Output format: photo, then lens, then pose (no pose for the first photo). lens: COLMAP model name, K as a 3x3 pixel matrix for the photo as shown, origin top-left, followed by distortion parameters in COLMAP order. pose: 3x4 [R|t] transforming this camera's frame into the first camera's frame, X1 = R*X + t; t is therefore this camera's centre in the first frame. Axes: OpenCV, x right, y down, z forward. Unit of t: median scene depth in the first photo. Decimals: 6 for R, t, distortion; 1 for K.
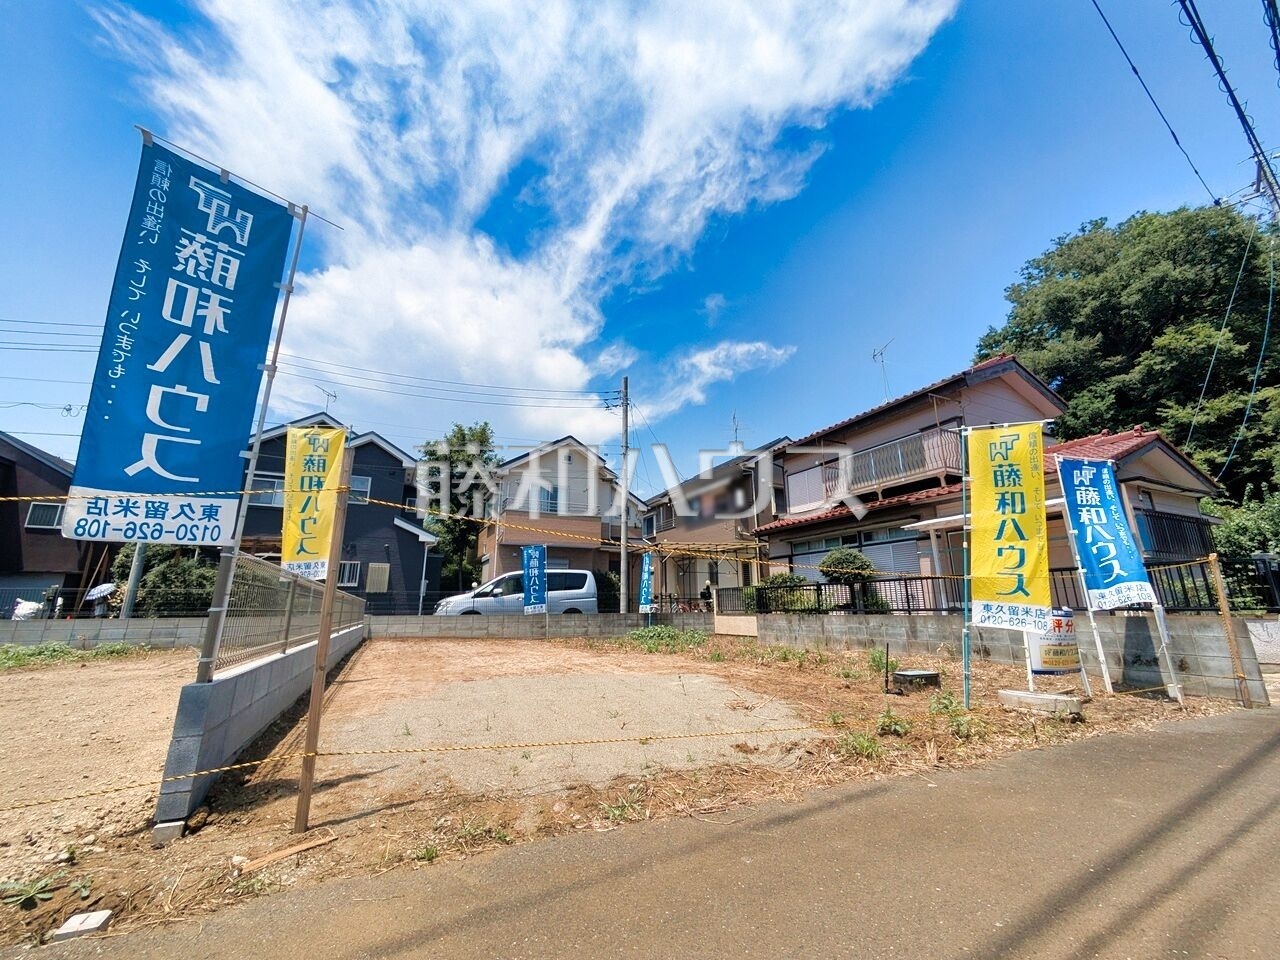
lens RADIAL K [[511.4, 0, 642.0], [0, 511.4, 476.8], [0, 0, 1]] dist [0.003562, 0.000433]
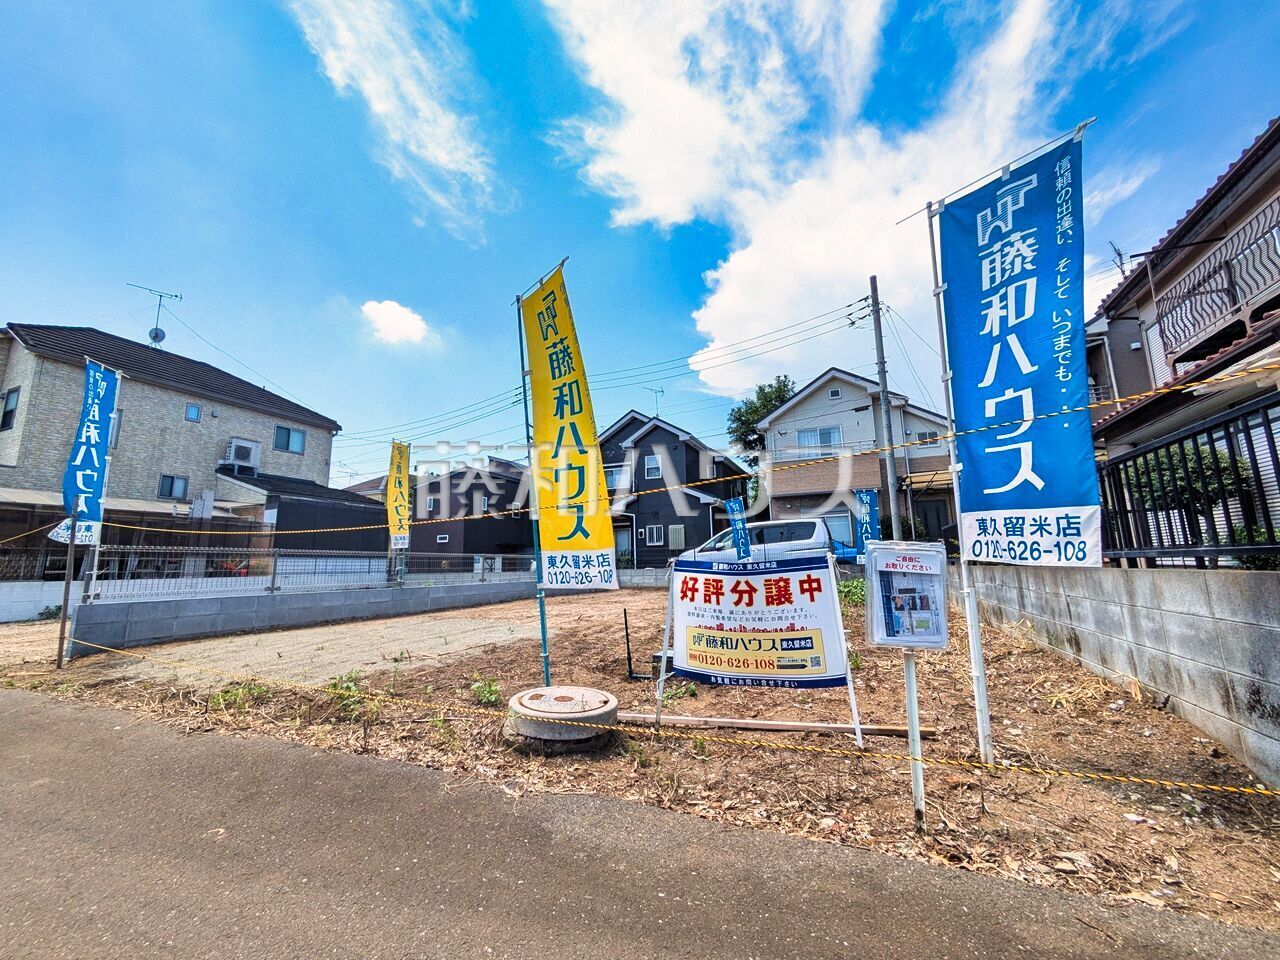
lens RADIAL K [[509.1, 0, 648.2], [0, 509.1, 479.9], [0, 0, 1]] dist [0.000532, 0.000120]
pose [[0.657944, -0.134082, -0.741034, 0.362456], [0.205372, 0.978670, 0.005264, 0.051342], [0.724522, -0.155651, 0.671447, 0.195537]]
